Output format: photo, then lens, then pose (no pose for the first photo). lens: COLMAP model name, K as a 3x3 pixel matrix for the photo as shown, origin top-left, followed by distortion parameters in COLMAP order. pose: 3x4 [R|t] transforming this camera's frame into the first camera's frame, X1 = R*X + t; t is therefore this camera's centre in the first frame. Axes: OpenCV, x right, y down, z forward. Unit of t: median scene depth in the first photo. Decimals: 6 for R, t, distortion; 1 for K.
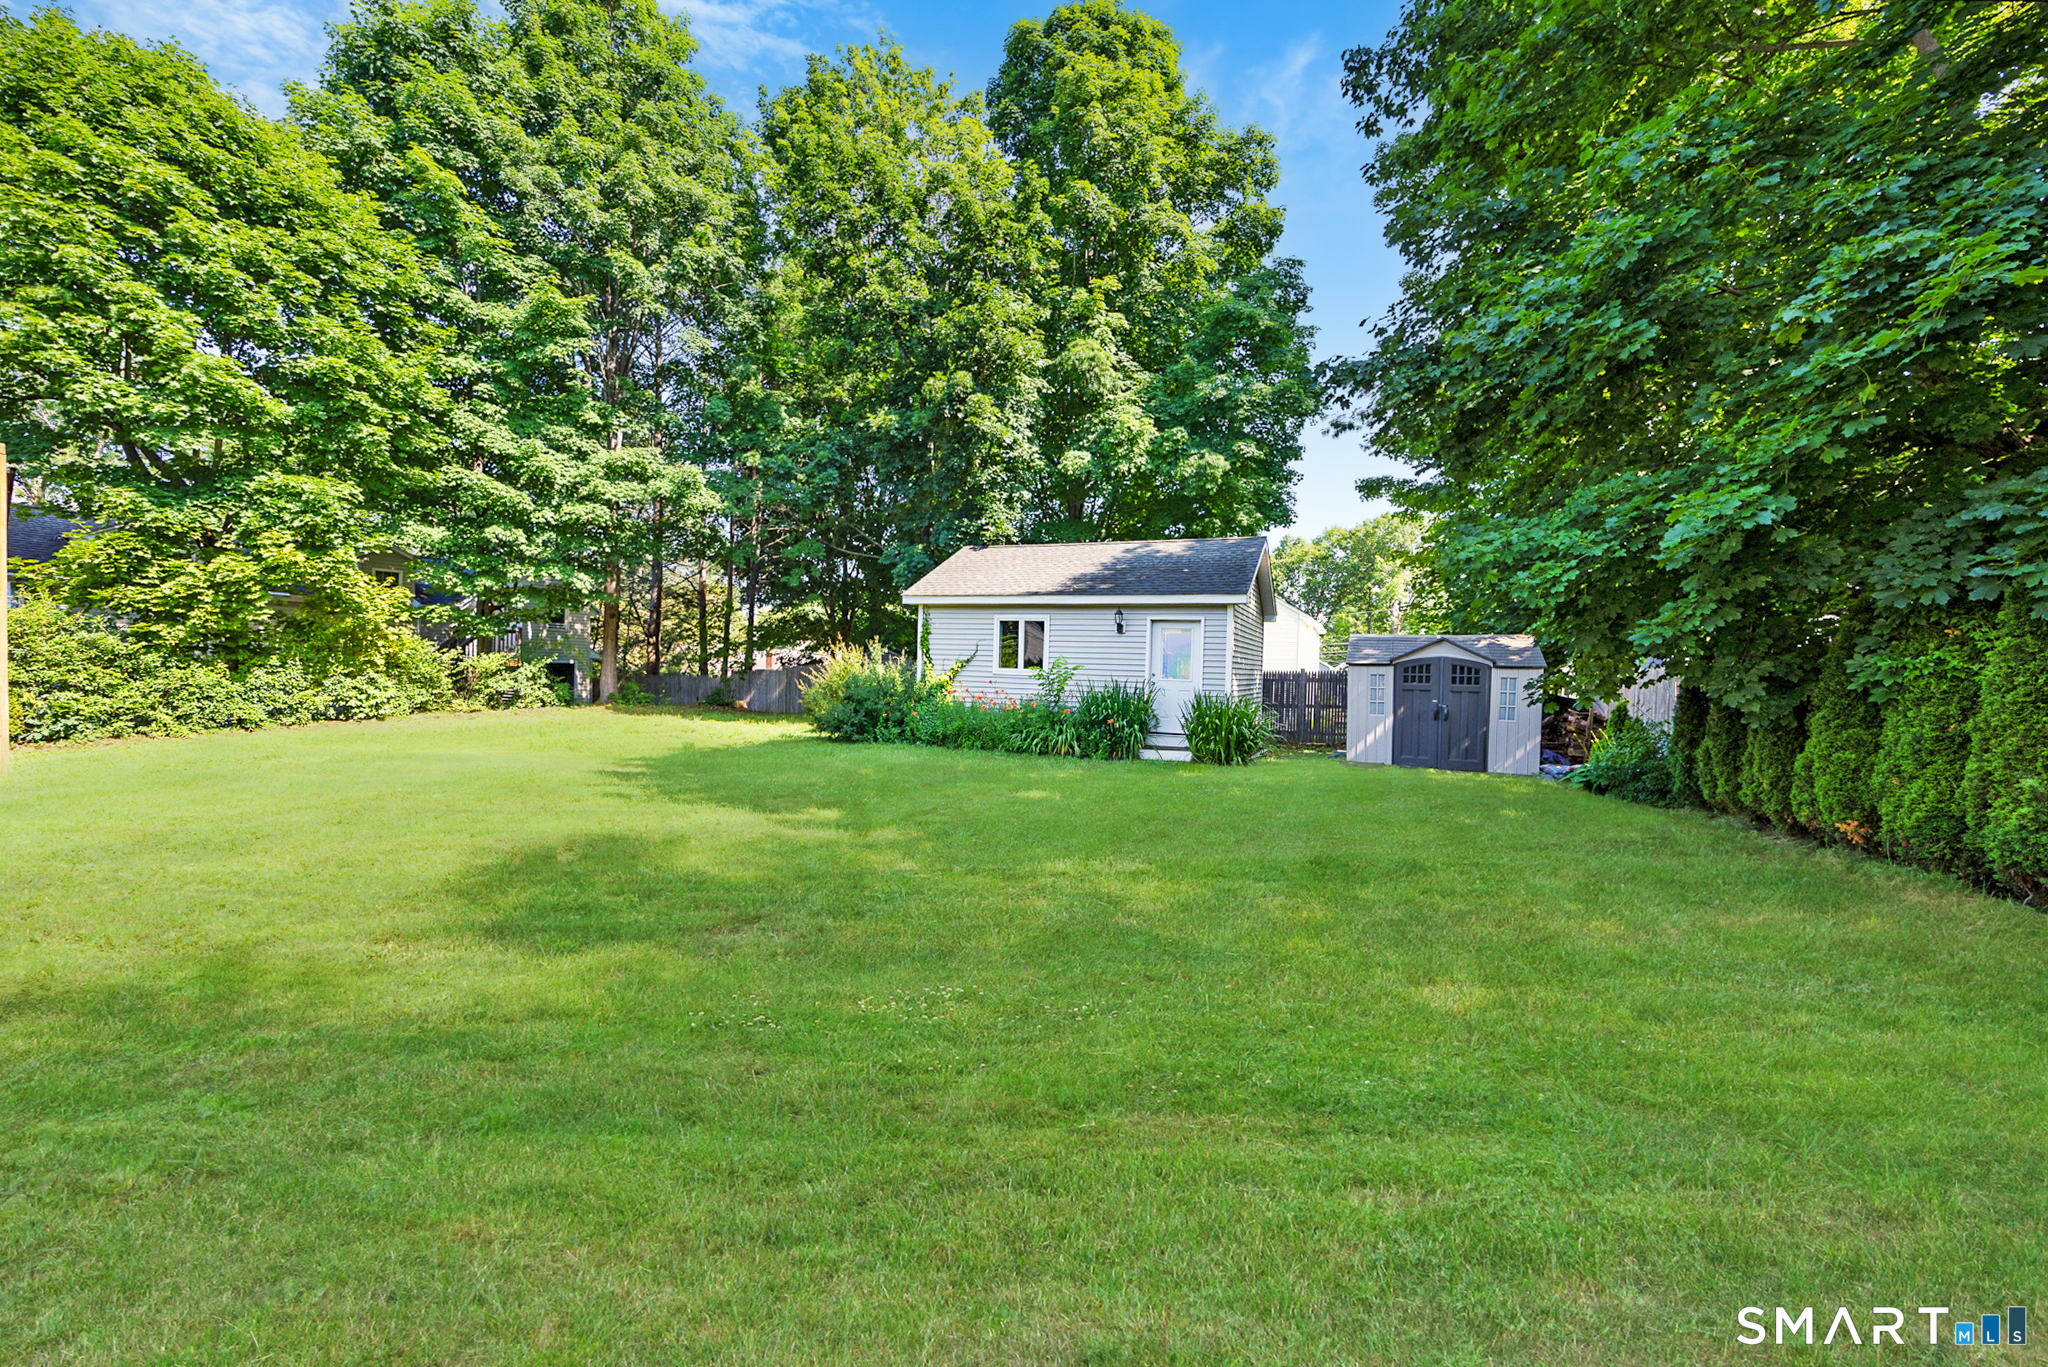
lens RADIAL K [[813.9, 0, 1020.5], [0, 813.9, 631.3], [0, 0, 1]] dist [-0.003092, -0.000224]
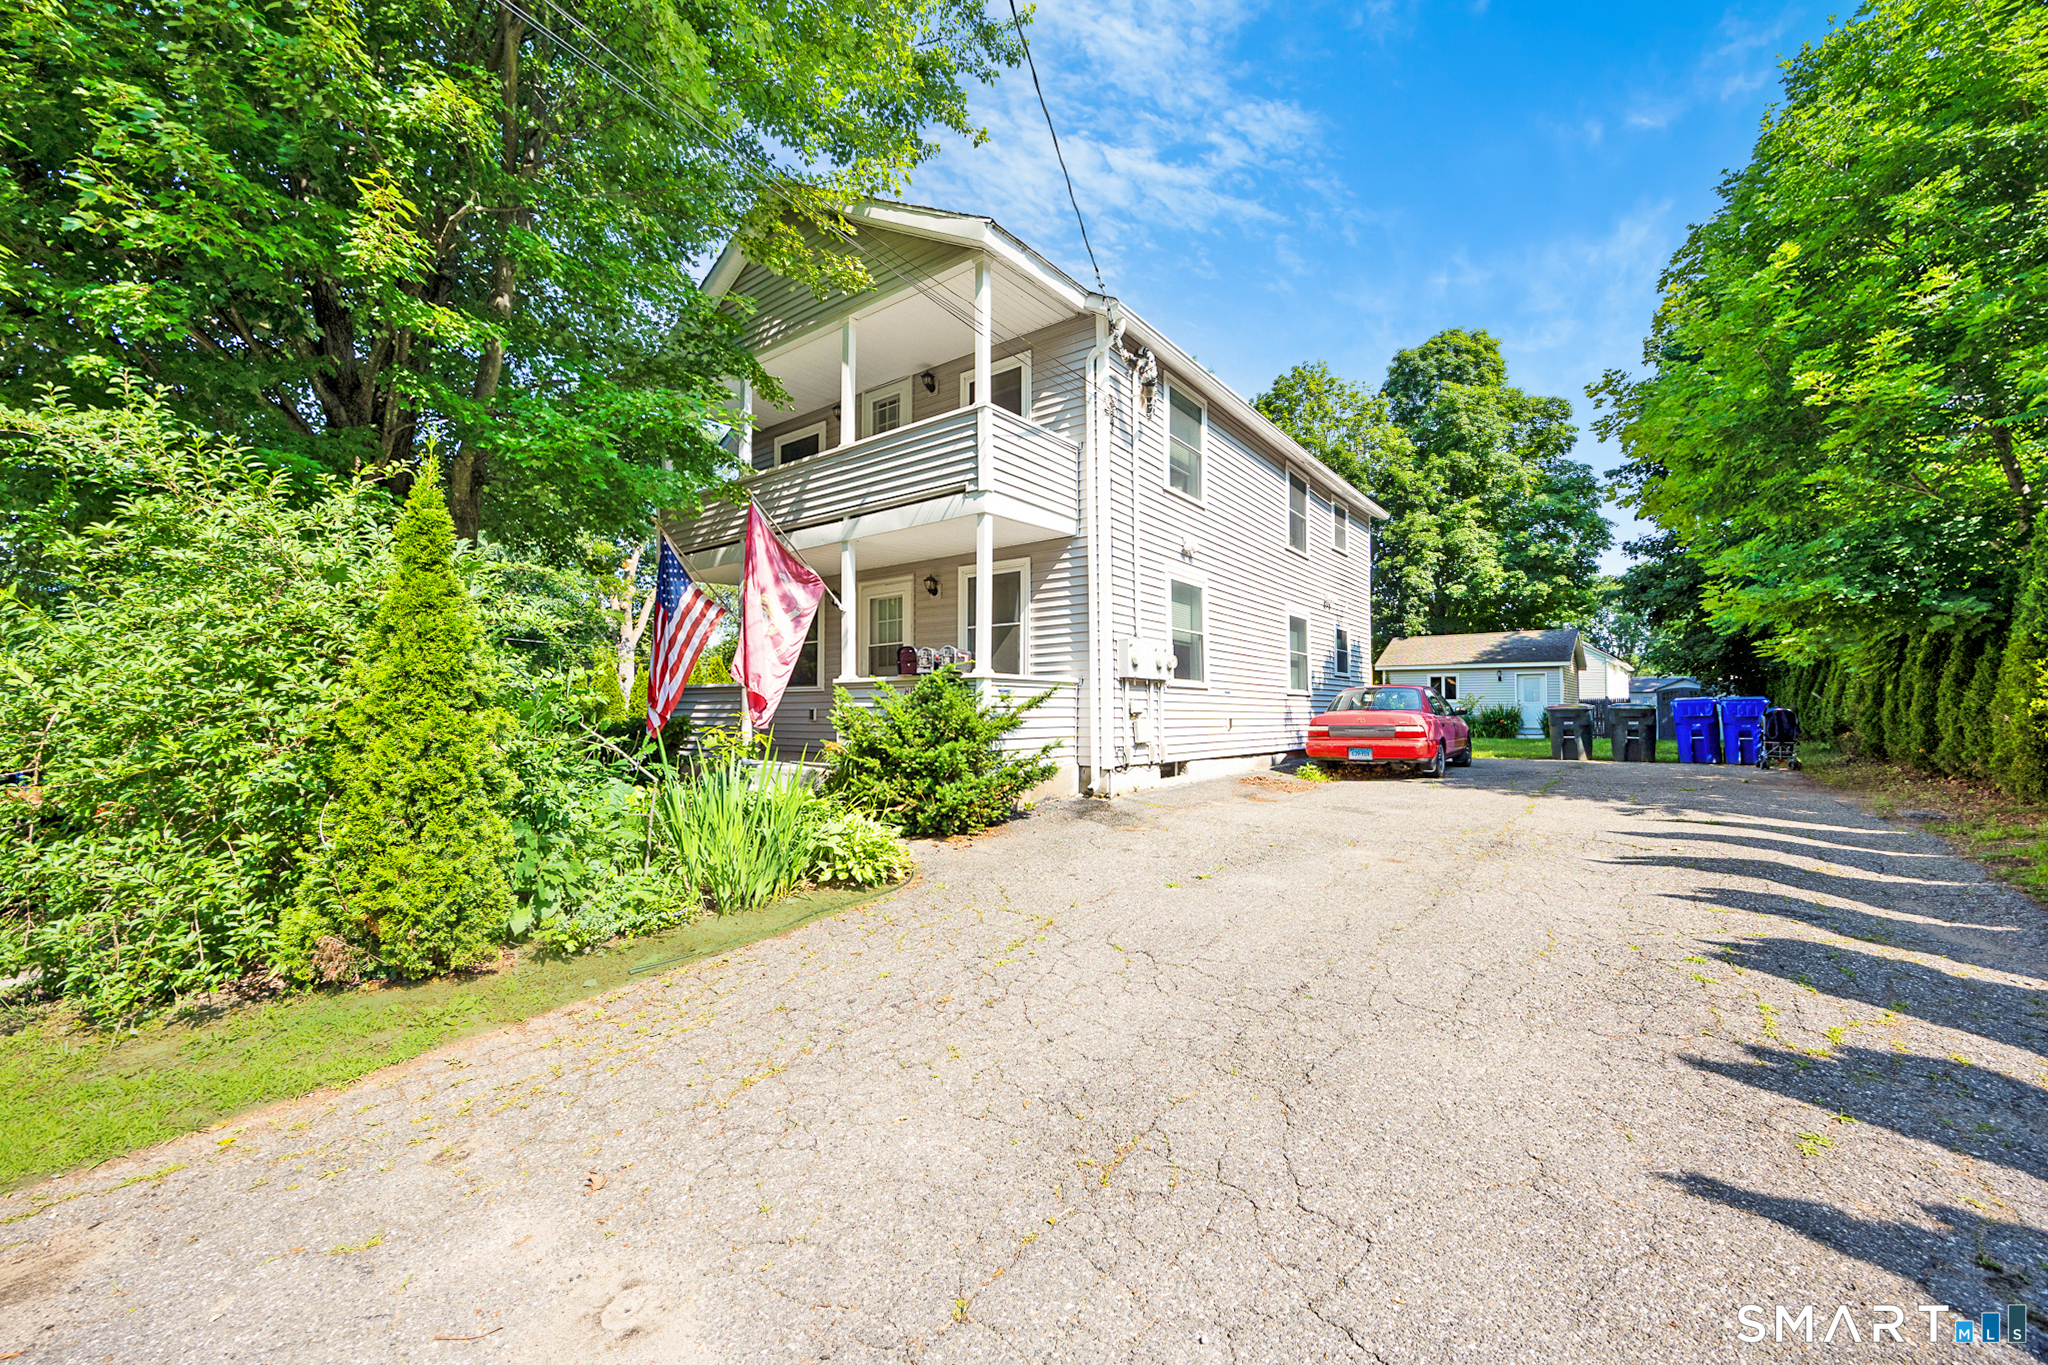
lens RADIAL K [[799.4, 0, 1021.3], [0, 799.4, 650.6], [0, 0, 1]] dist [-0.000548, -0.000440]
pose [[0.952296, -0.043014, -0.302130, -0.348549], [0.030944, 0.998524, -0.044627, -0.018389], [0.303604, 0.033149, 0.952222, -1.096188]]
